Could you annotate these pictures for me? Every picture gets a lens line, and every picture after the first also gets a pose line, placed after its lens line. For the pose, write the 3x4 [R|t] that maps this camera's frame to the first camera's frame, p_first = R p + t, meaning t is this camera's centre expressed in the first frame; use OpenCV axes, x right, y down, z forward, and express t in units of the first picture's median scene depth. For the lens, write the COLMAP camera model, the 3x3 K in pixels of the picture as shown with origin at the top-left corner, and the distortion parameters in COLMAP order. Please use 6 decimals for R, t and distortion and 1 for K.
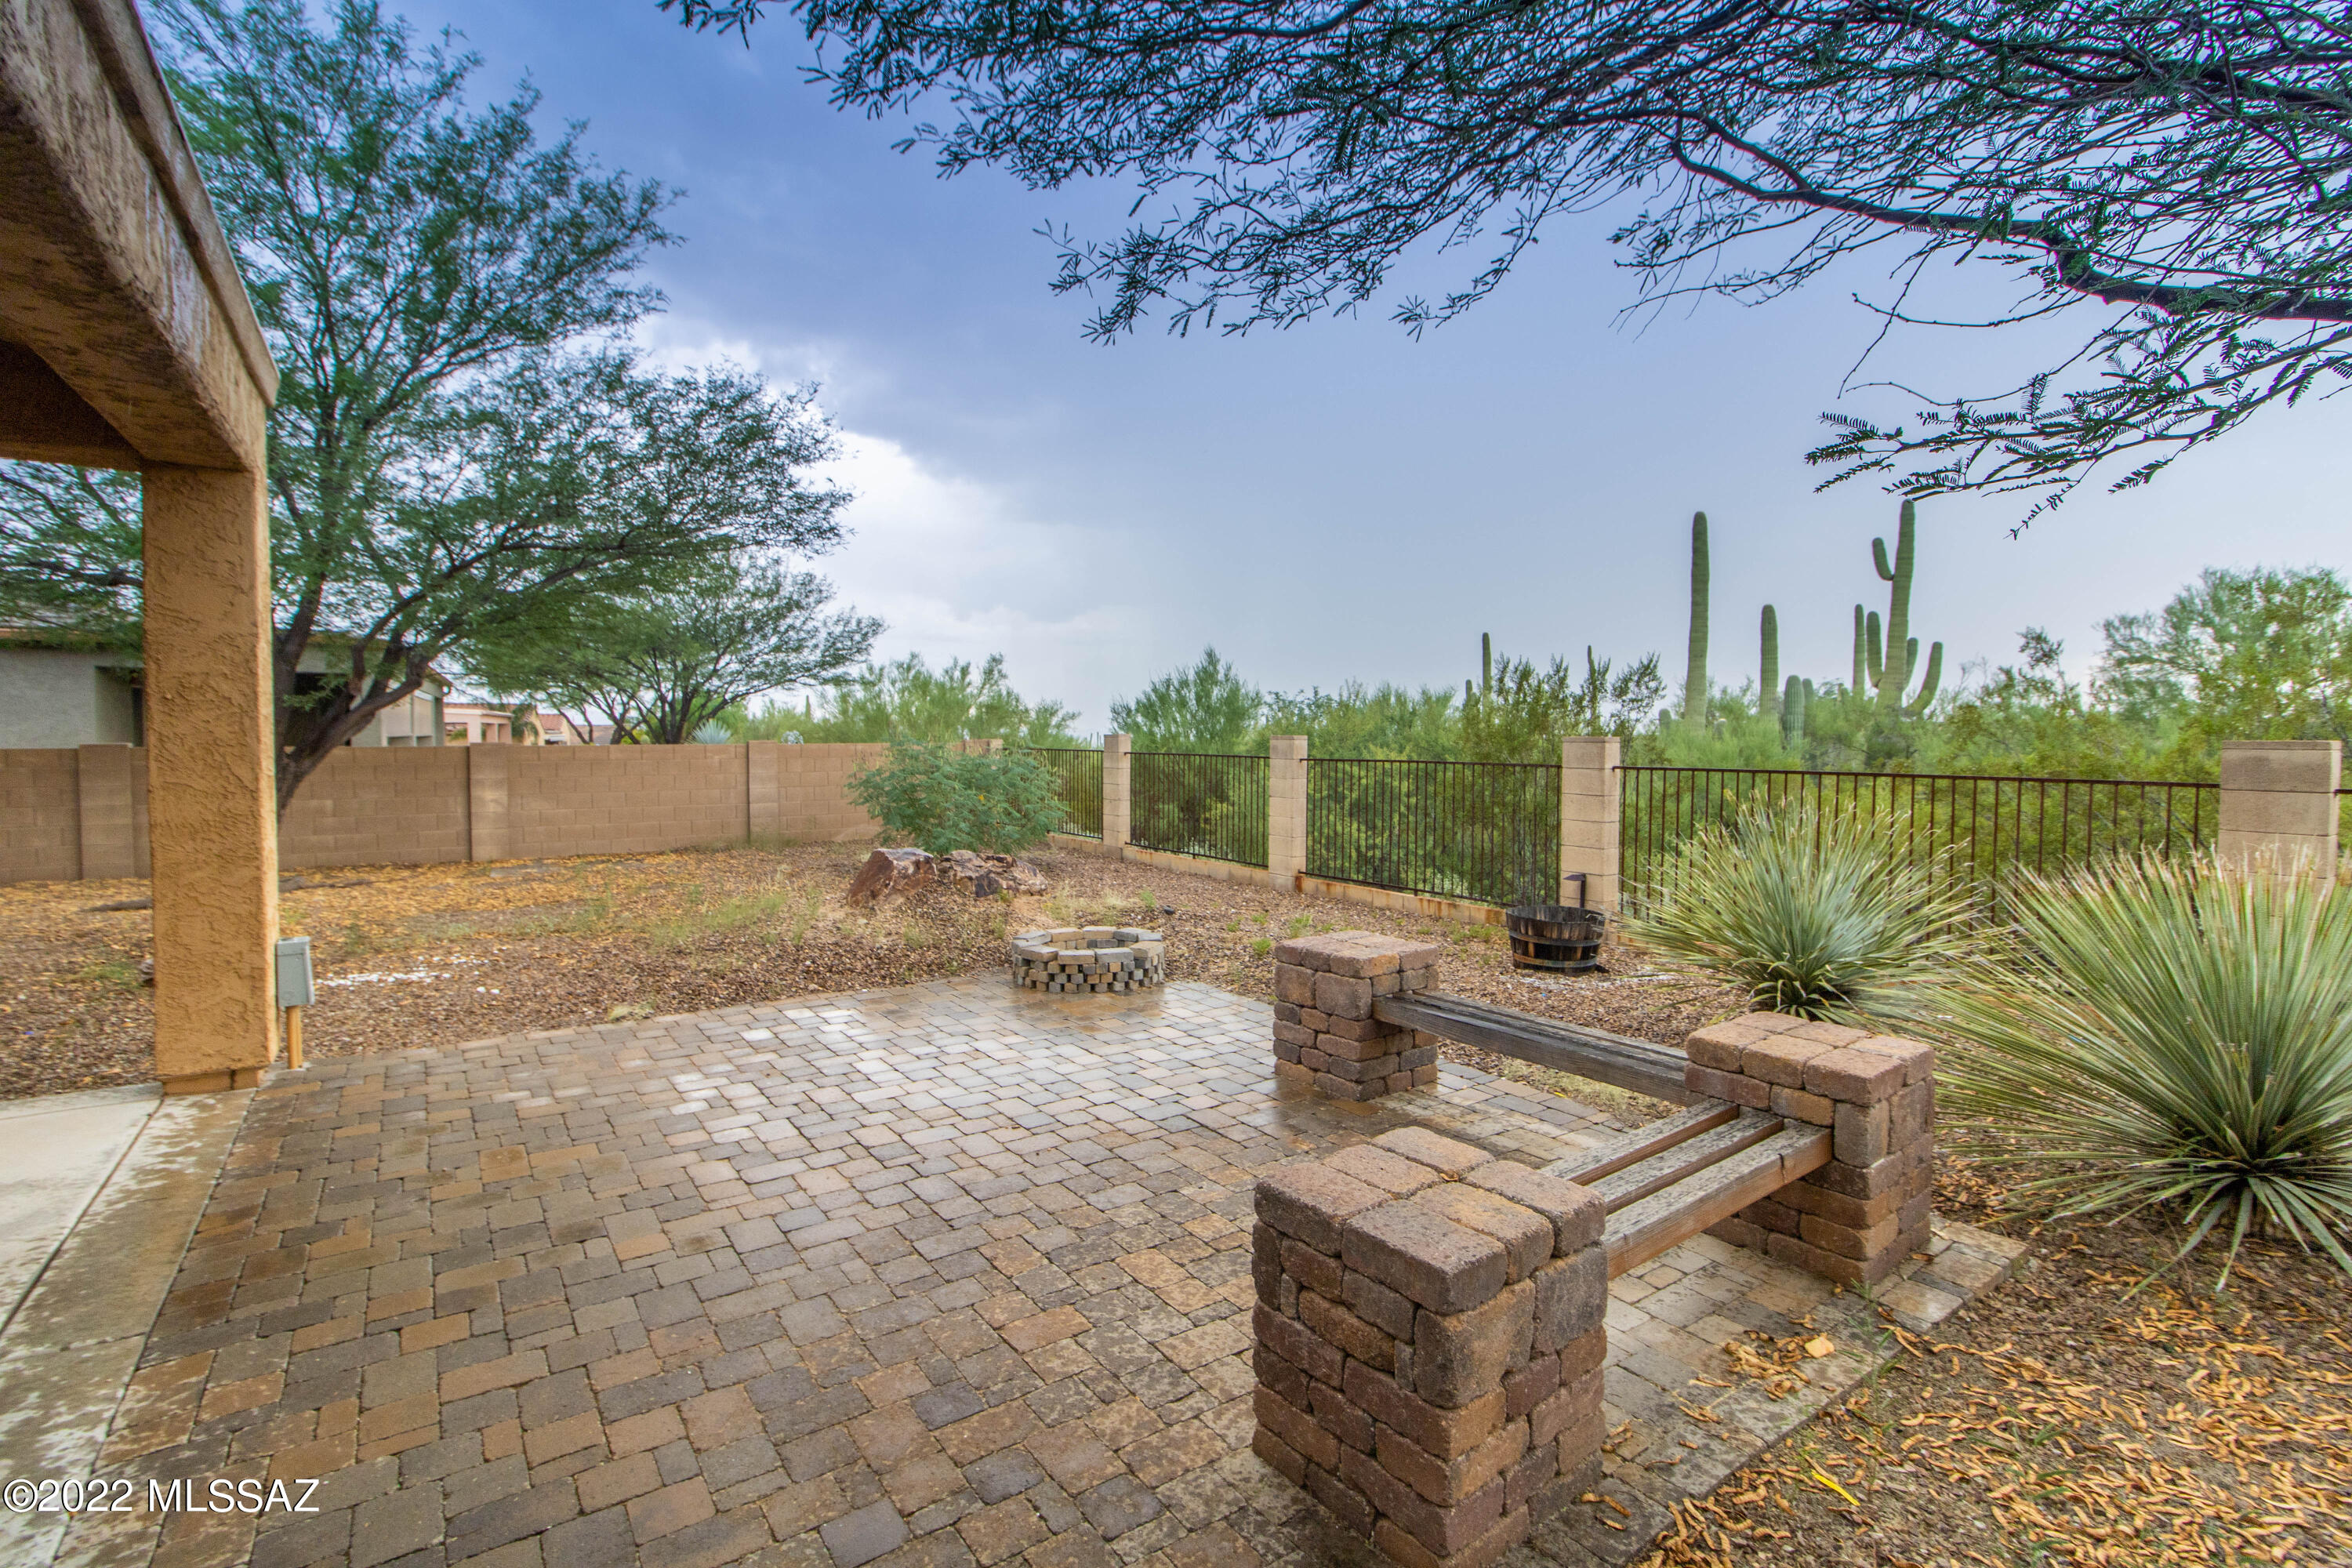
lens RADIAL K [[1076.8, 0, 1173.1], [0, 1076.8, 774.2], [0, 0, 1]] dist [-0.001816, -0.000022]
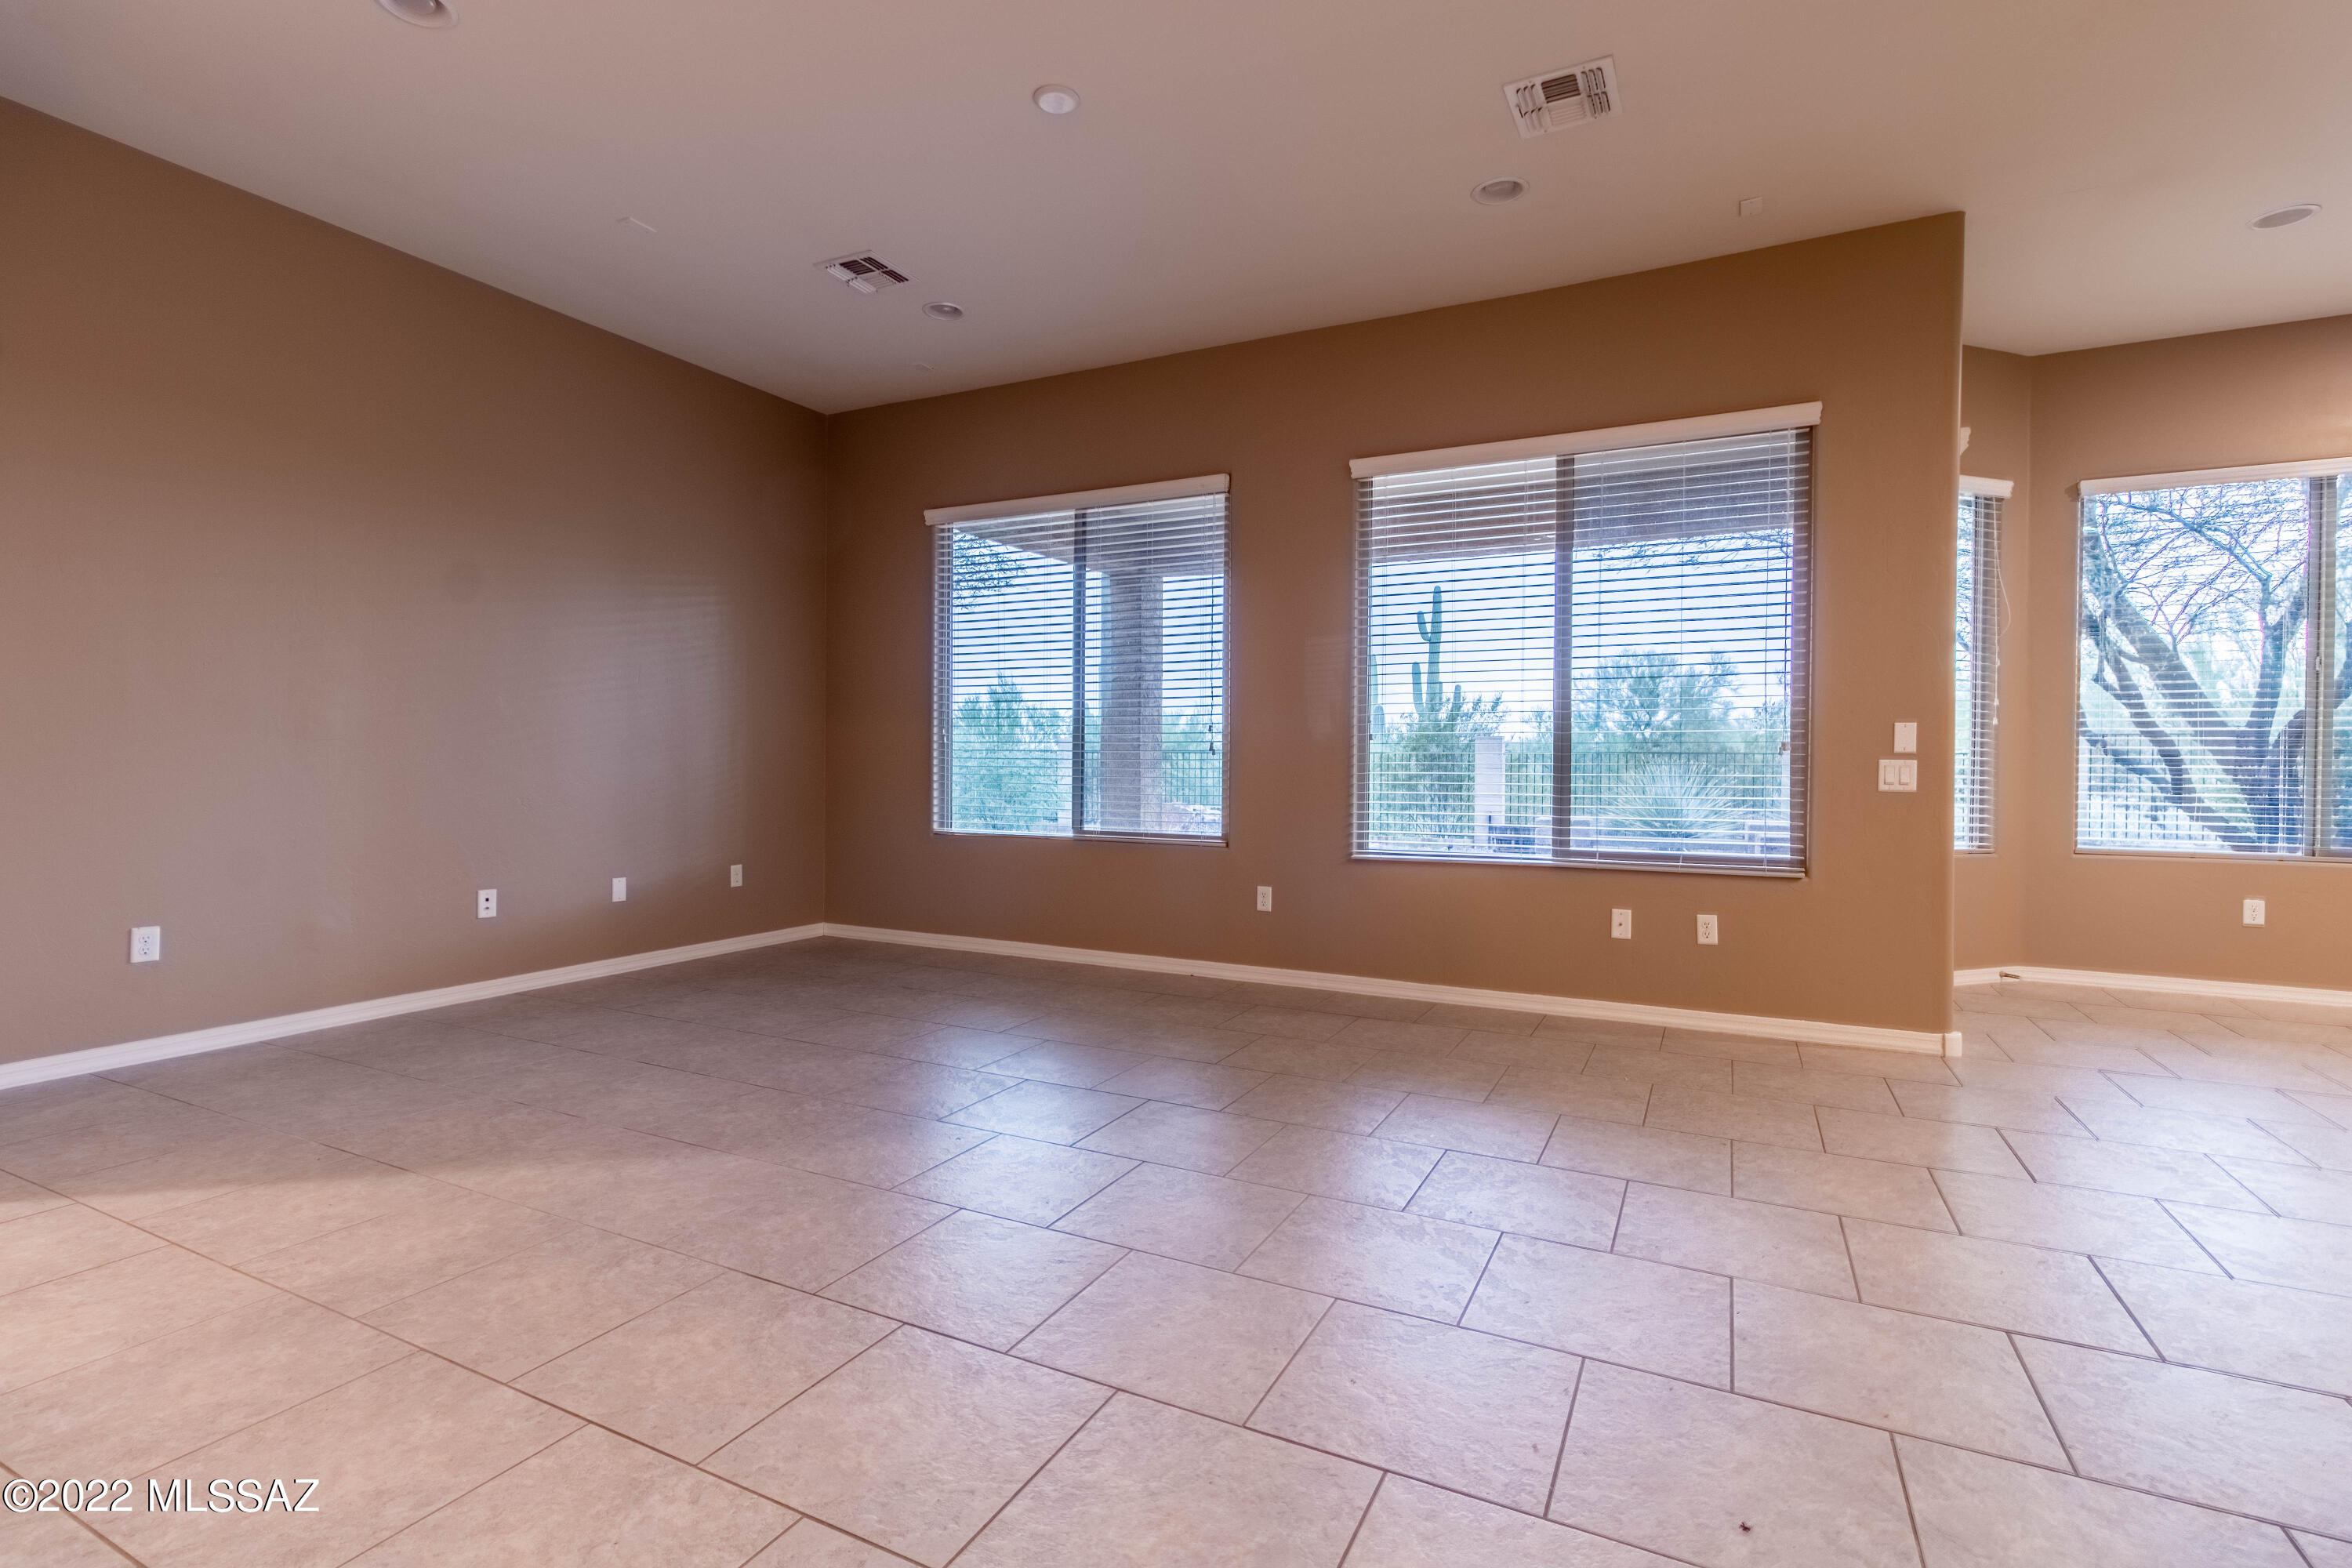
lens RADIAL K [[1085.8, 0, 1191.2], [0, 1085.8, 768.1], [0, 0, 1]] dist [0.007824, -0.001475]
pose [[0.883092, -0.002823, 0.469191, -1.544906], [0.015795, 0.999594, -0.023714, 0.091752], [-0.468934, 0.028353, 0.882778, -0.659220]]
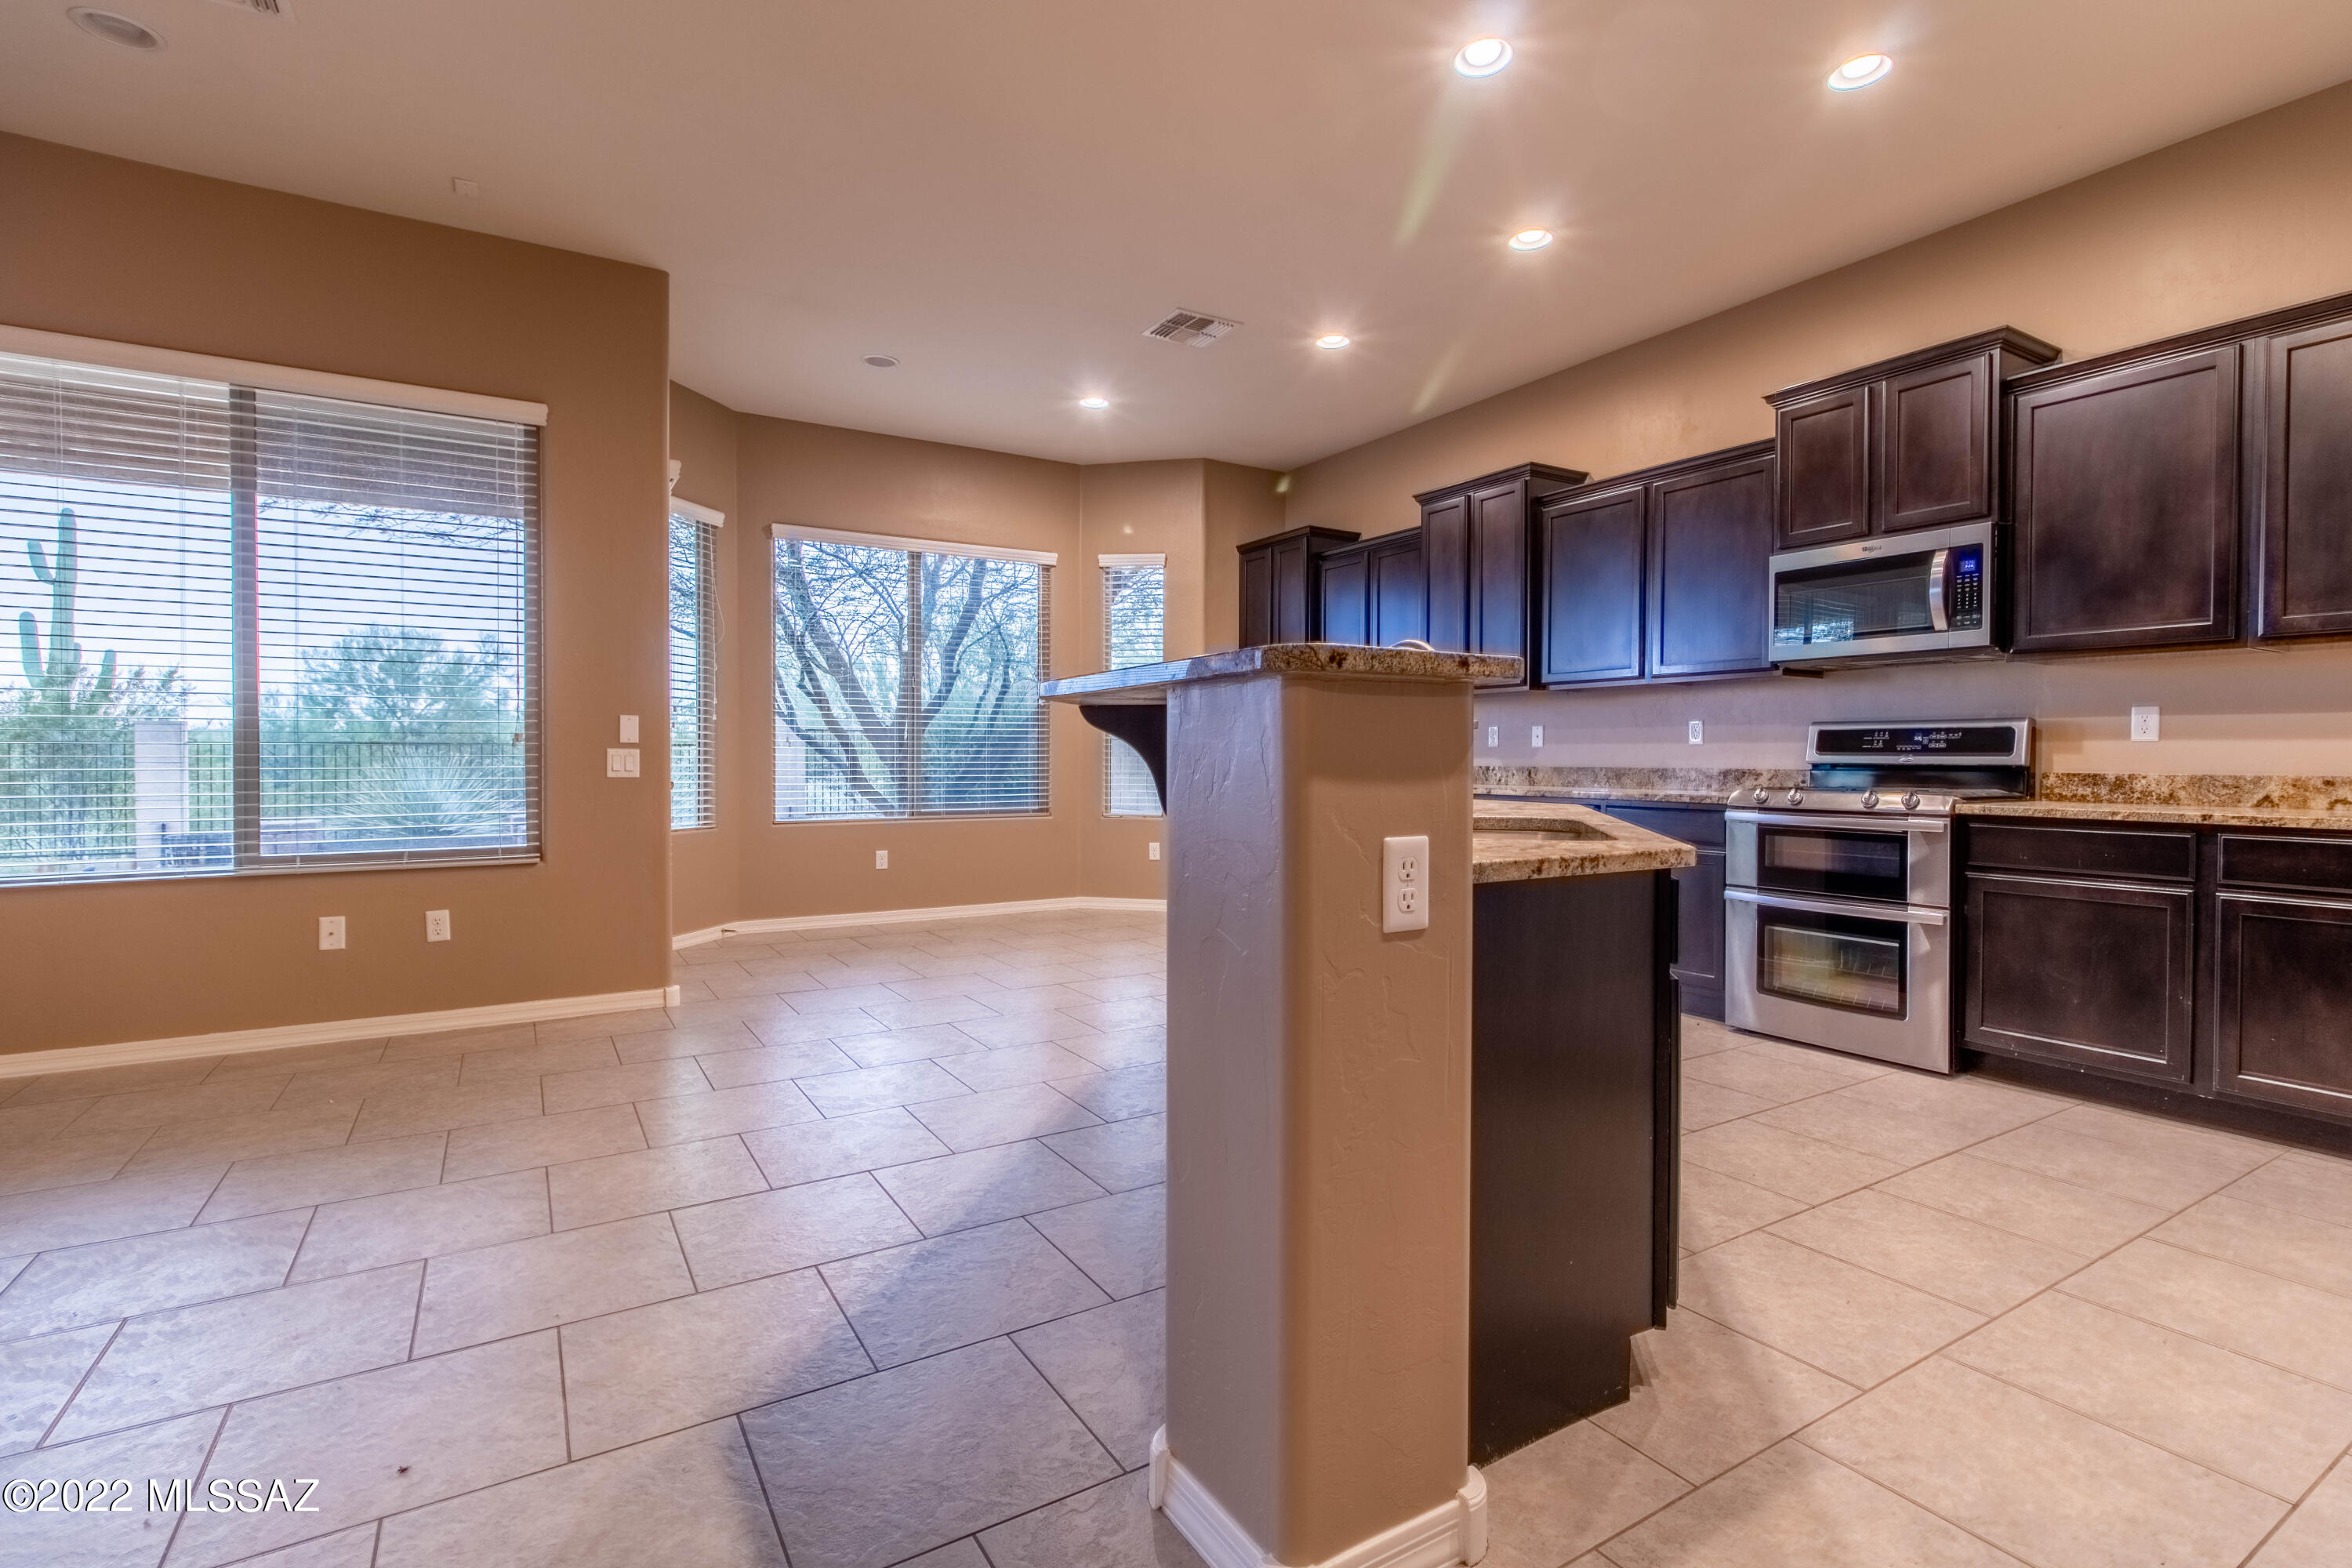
lens RADIAL K [[1096.1, 0, 1187.6], [0, 1096.1, 771.2], [0, 0, 1]] dist [0.003210, 0.000551]
pose [[0.070614, -0.019114, 0.997321, -1.567567], [0.036602, 0.999193, 0.016558, 0.094656], [-0.996832, 0.035335, 0.071257, -0.713677]]
